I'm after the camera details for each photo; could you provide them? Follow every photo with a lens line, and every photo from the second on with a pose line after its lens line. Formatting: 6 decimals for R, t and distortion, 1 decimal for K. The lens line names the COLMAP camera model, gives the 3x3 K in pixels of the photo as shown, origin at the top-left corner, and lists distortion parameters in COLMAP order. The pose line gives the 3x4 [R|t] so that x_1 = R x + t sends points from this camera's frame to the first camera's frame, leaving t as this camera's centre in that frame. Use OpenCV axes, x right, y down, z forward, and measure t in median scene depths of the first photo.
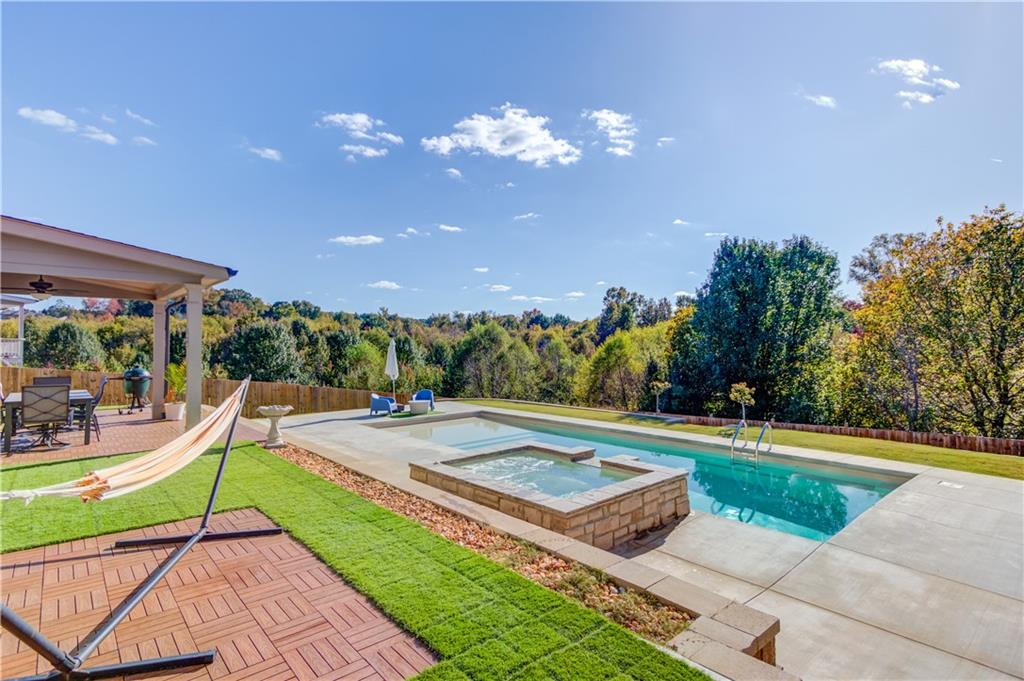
lens RADIAL K [[503.7, 0, 506.6], [0, 503.7, 342.7], [0, 0, 1]] dist [0.011321, 0.000488]
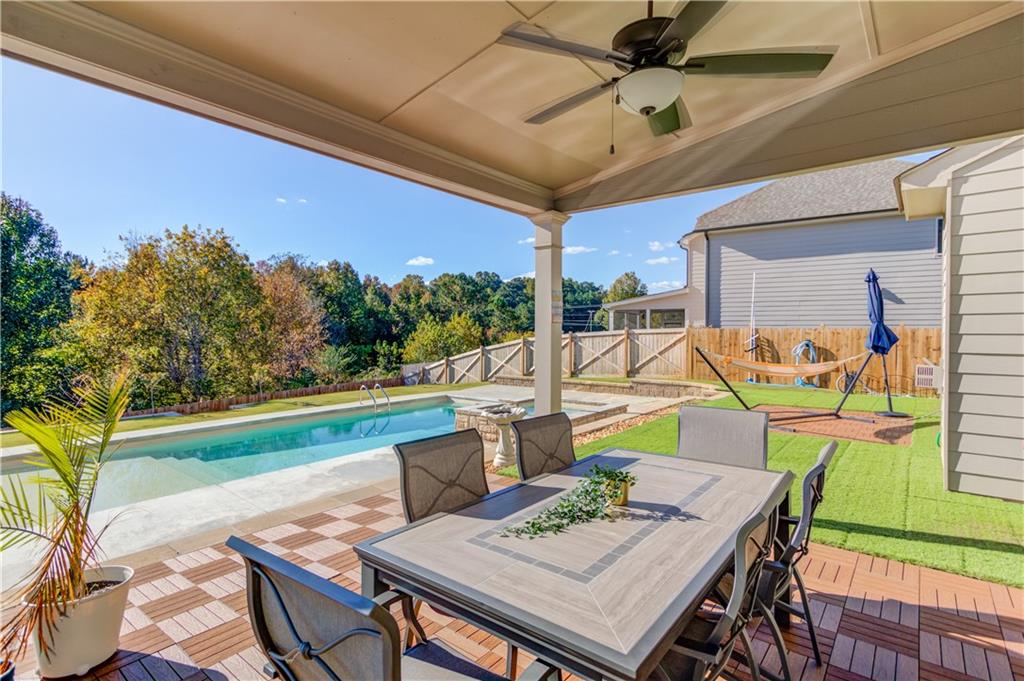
lens RADIAL K [[513.6, 0, 492.2], [0, 513.6, 337.3], [0, 0, 1]] dist [-0.001136, 0.025946]
pose [[-0.155601, -0.008836, 0.987780, -0.145607], [-0.005570, 0.999952, 0.008067, 0.002441], [-0.987804, -0.004247, -0.155643, 0.138718]]
